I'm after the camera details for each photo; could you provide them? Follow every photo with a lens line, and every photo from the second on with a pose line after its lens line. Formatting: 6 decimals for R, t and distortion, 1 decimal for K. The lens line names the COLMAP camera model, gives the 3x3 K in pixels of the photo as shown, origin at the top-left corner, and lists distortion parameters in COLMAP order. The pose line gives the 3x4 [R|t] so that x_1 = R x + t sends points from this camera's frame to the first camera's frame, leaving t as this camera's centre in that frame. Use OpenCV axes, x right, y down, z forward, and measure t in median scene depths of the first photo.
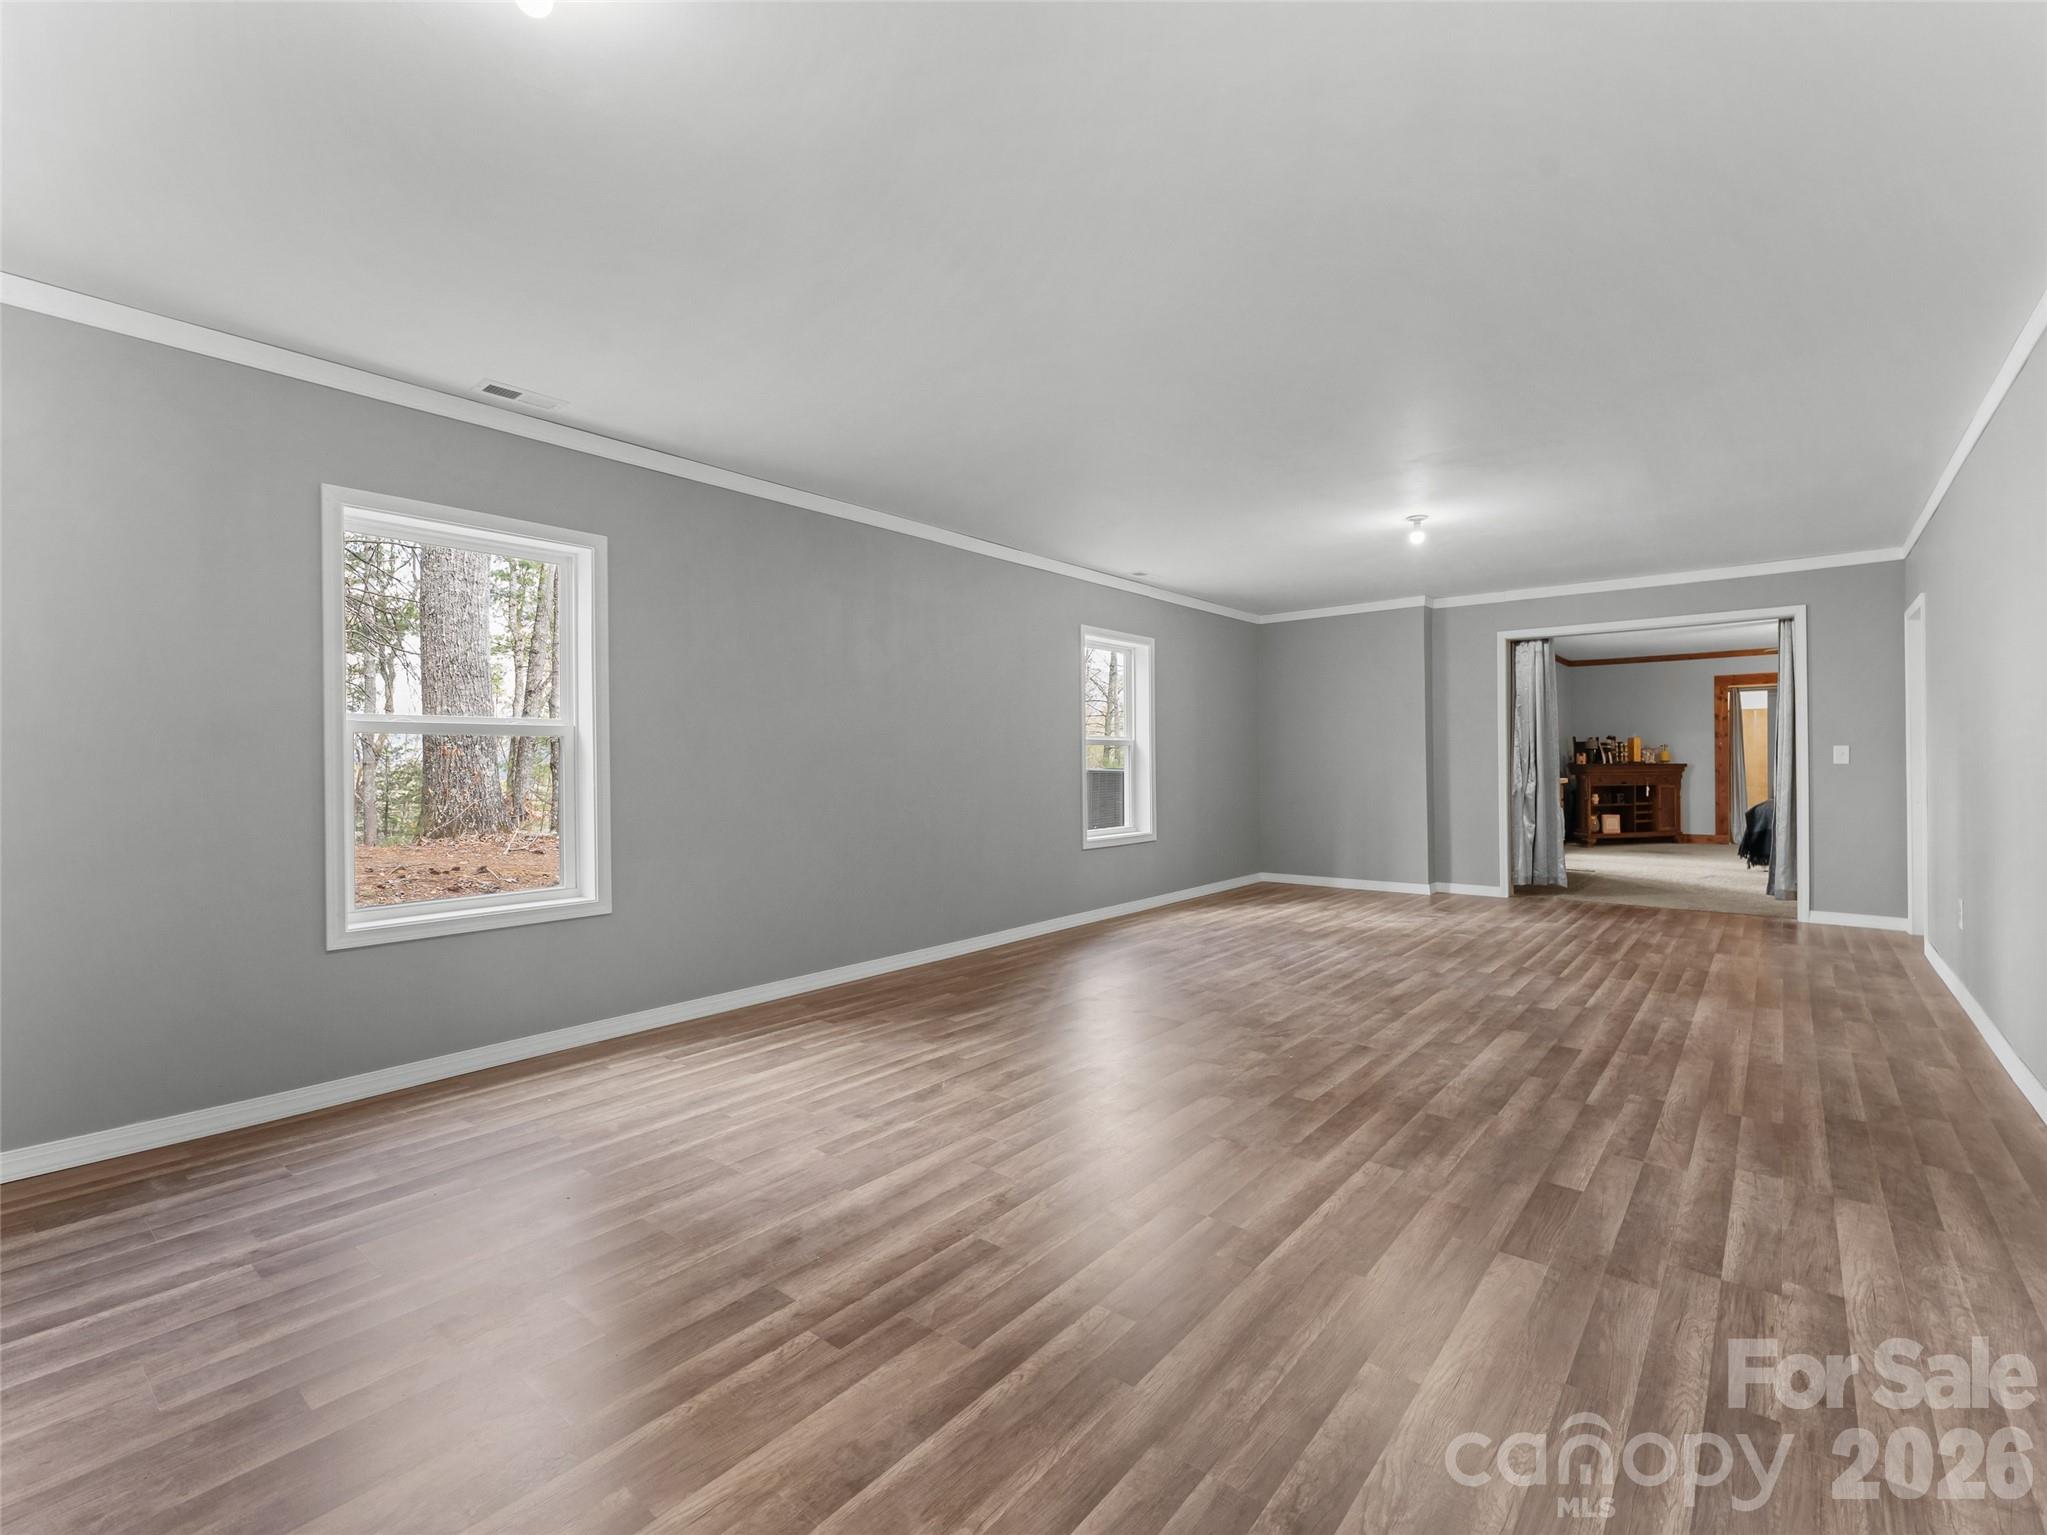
lens RADIAL K [[948.4, 0, 1025.5], [0, 948.4, 768.8], [0, 0, 1]] dist [0.007282, -0.002419]
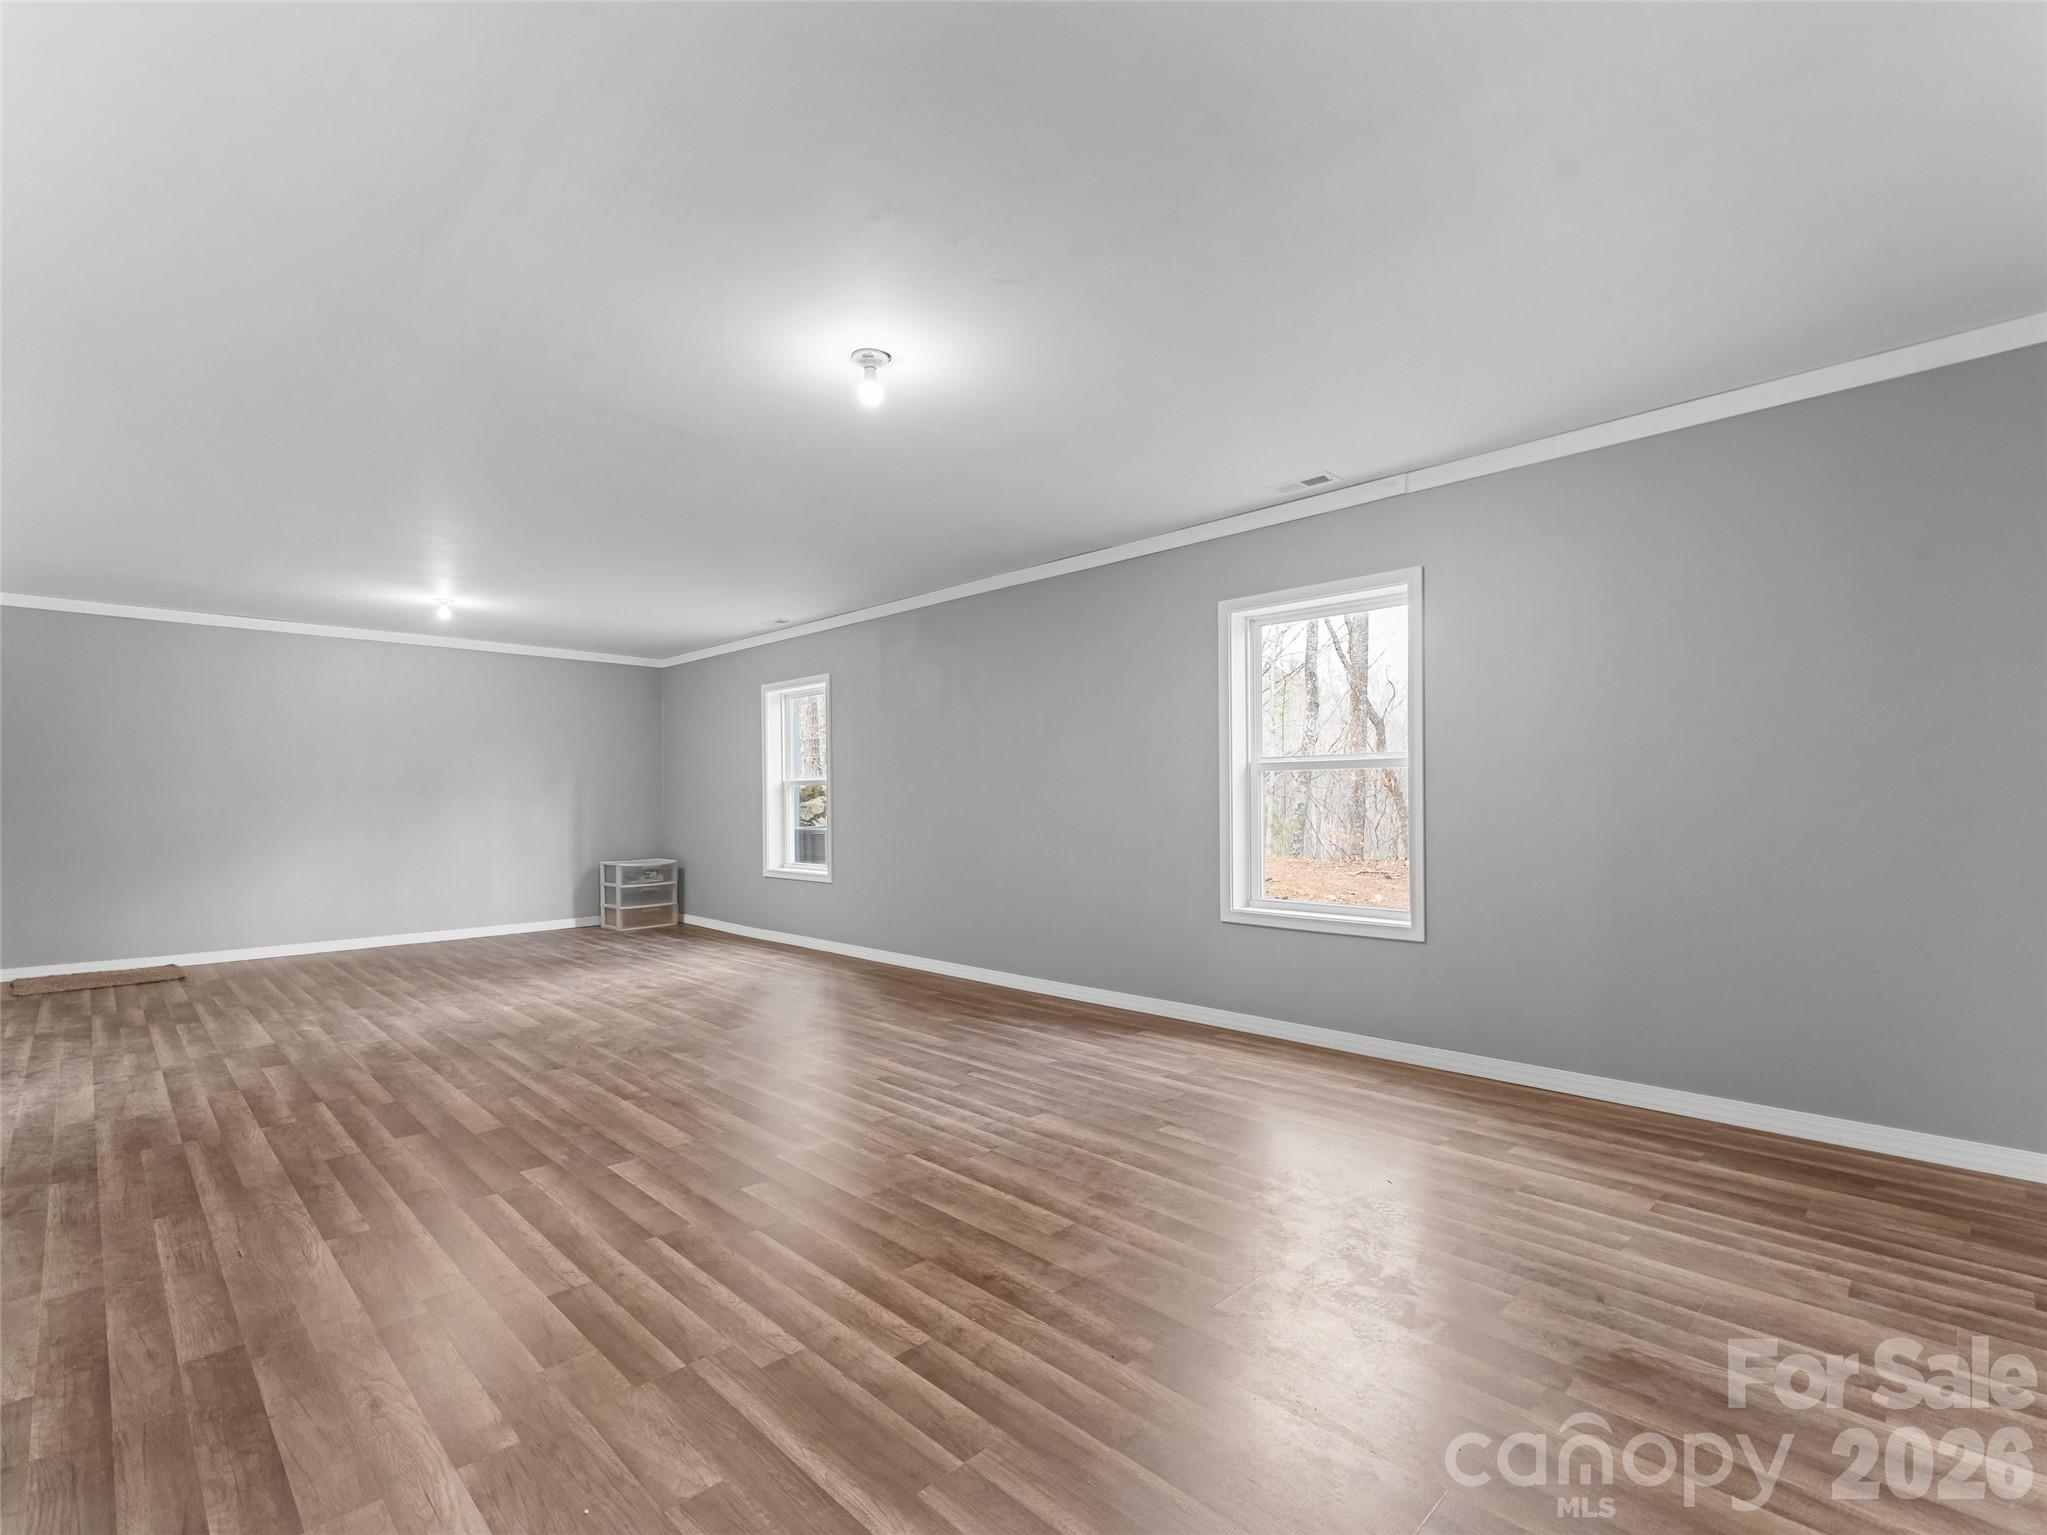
lens RADIAL K [[948.4, 0, 1029.3], [0, 948.4, 765.8], [0, 0, 1]] dist [0.007282, -0.002419]
pose [[-0.113855, -0.028322, -0.993094, 1.536726], [-0.001424, 0.999597, -0.028345, -0.021059], [0.993496, -0.001813, -0.113849, 1.850167]]
